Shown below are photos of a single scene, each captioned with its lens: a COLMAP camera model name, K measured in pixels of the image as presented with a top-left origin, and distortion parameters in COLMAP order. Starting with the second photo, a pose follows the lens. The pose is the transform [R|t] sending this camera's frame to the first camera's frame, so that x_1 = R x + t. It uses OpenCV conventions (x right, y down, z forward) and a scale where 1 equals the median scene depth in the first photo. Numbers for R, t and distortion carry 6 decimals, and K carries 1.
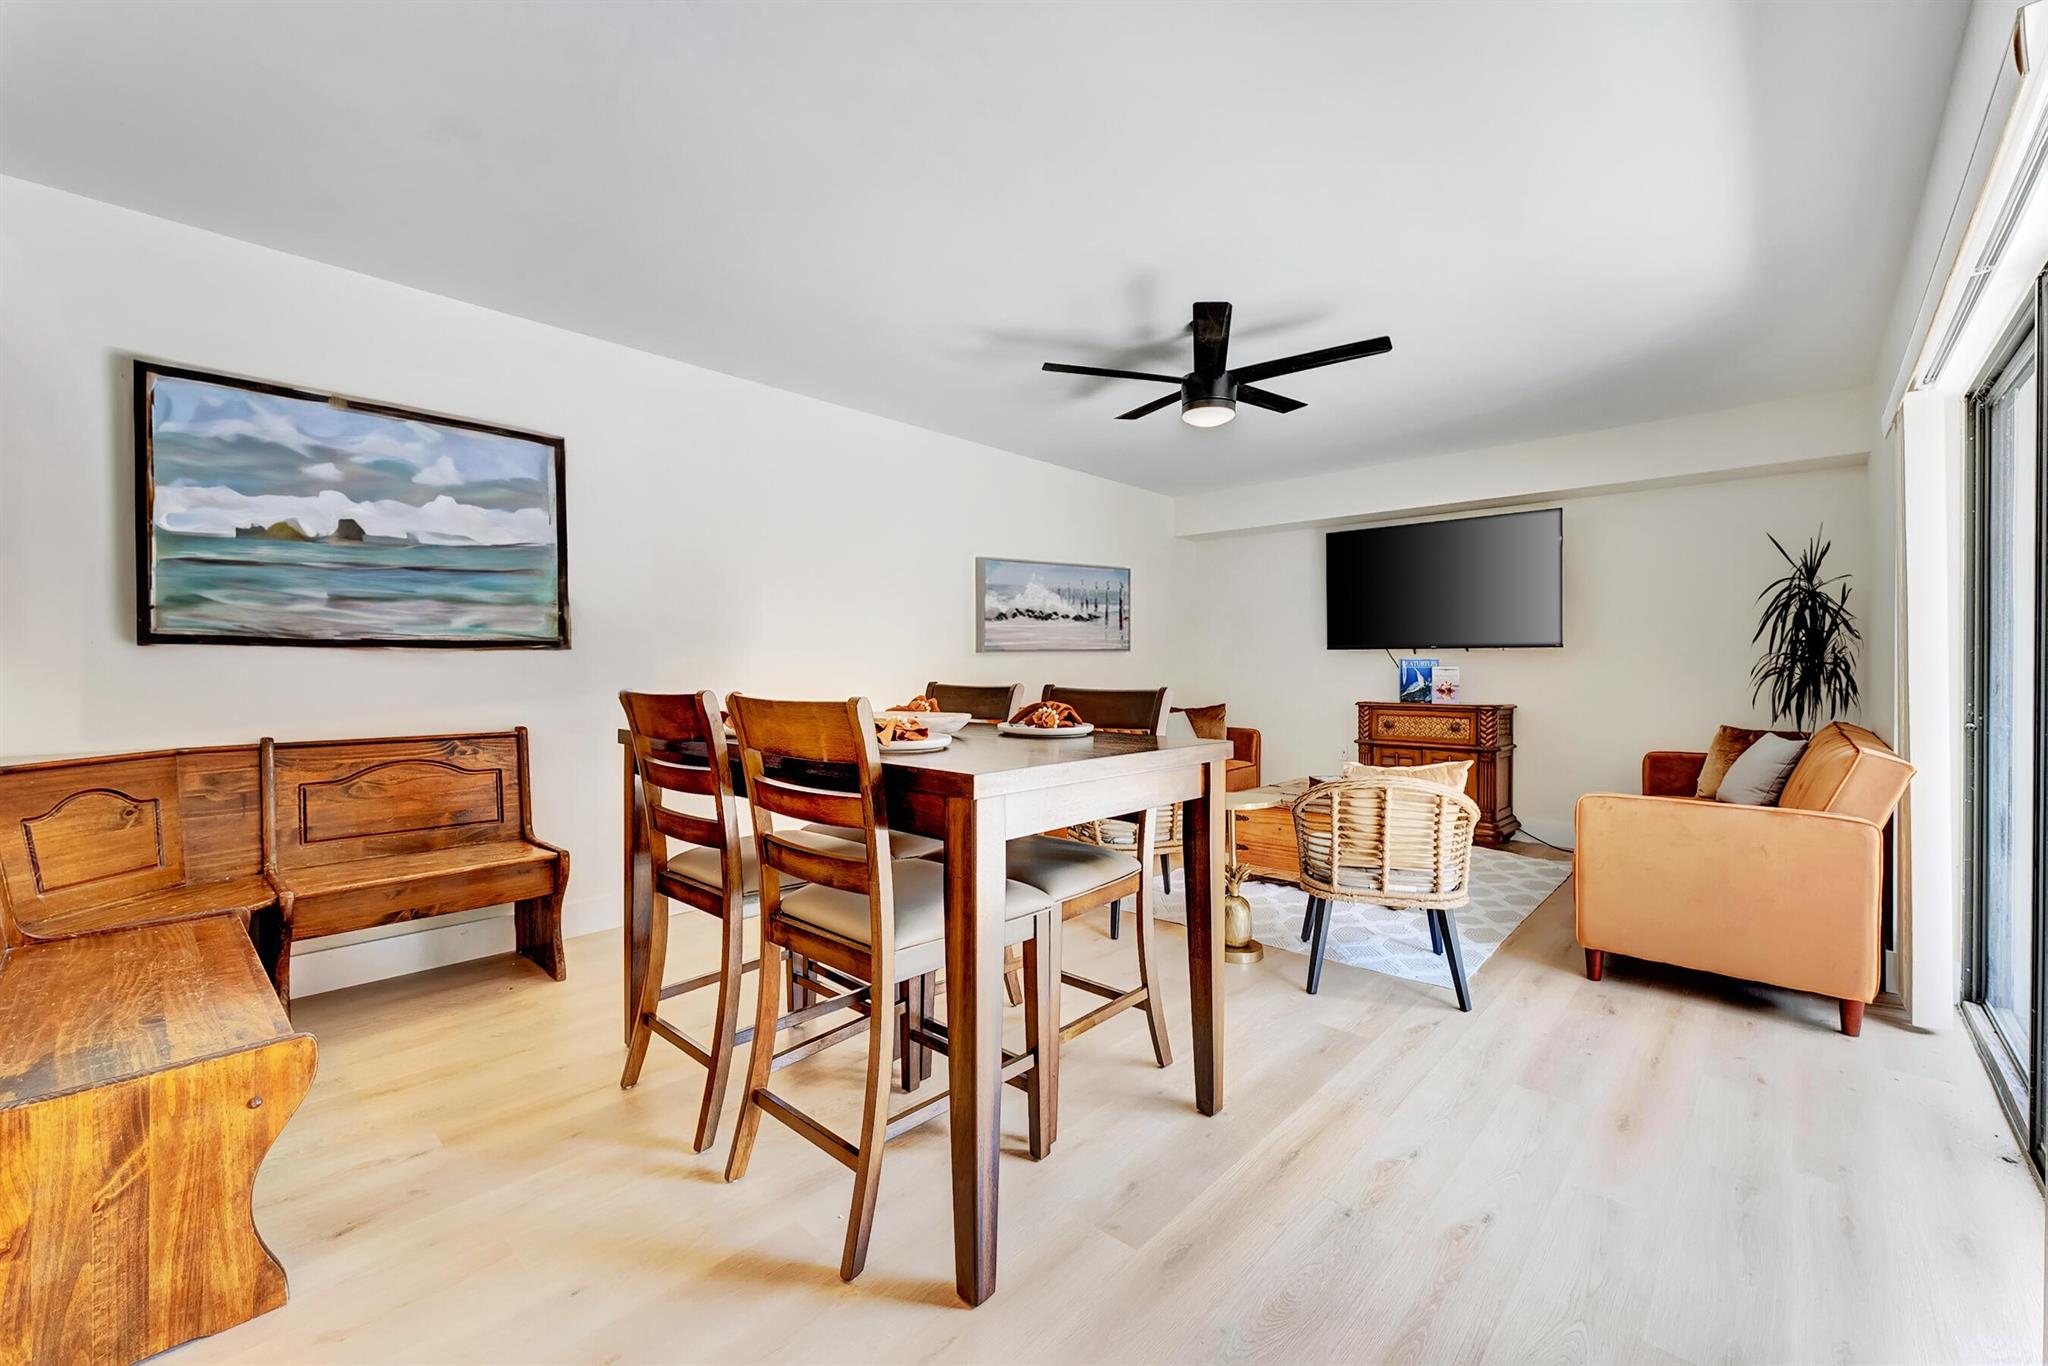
lens RADIAL K [[848.9, 0, 1024.7], [0, 848.9, 667.6], [0, 0, 1]] dist [-0.004103, -0.000102]
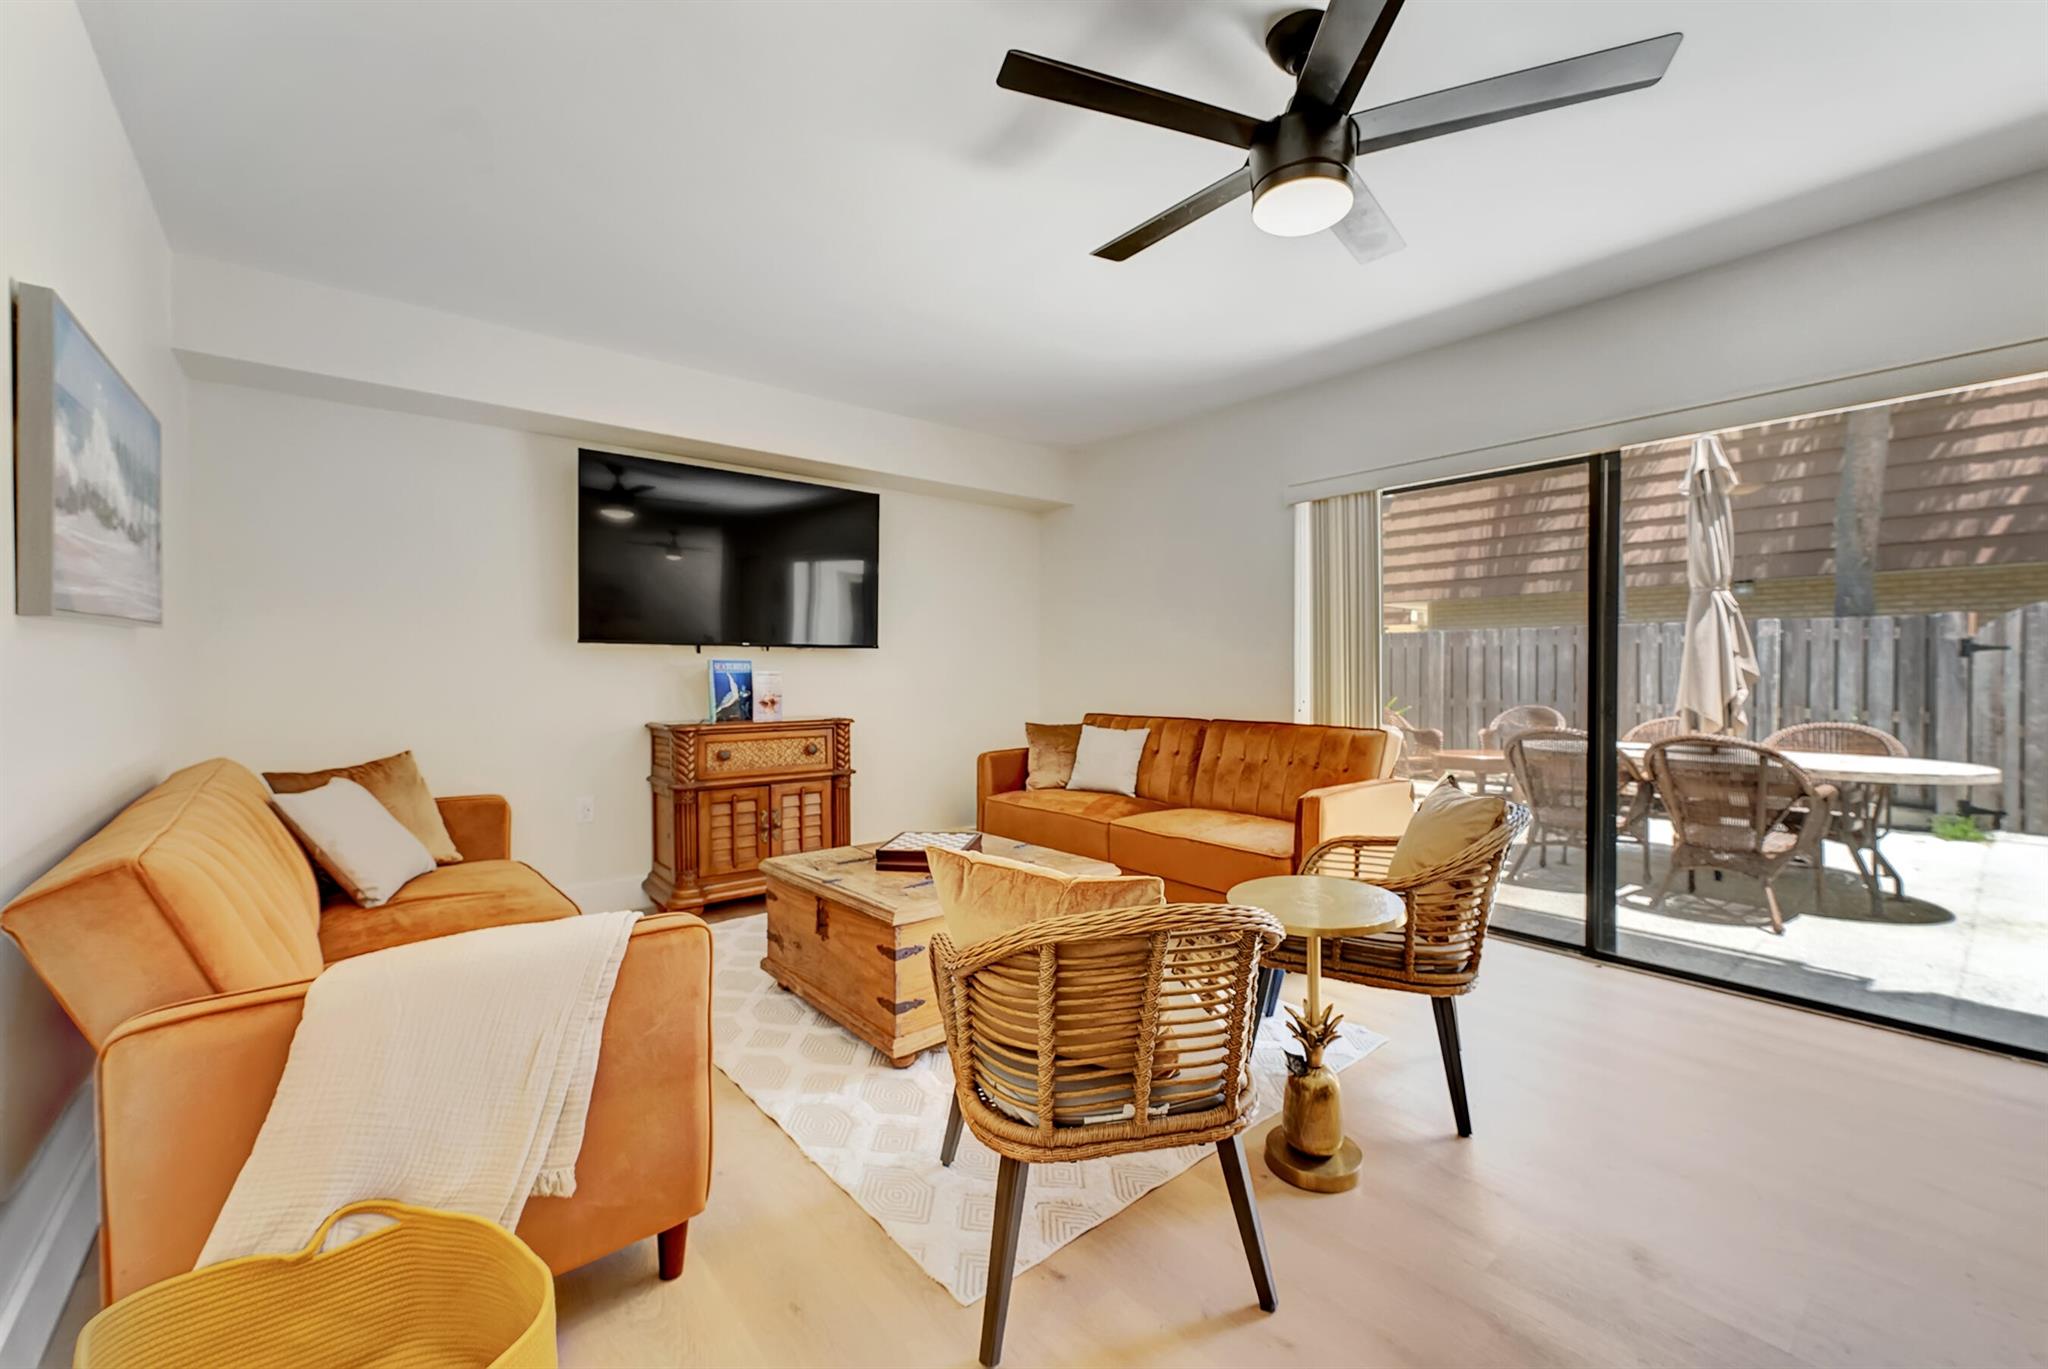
lens RADIAL K [[848.9, 0, 1035.7], [0, 848.9, 681.7], [0, 0, 1]] dist [-0.004103, -0.000102]
pose [[0.128636, -0.012132, 0.991618, -0.211598], [0.008984, 0.999898, 0.011068, 0.002441], [-0.991651, 0.007485, 0.128732, 0.661799]]
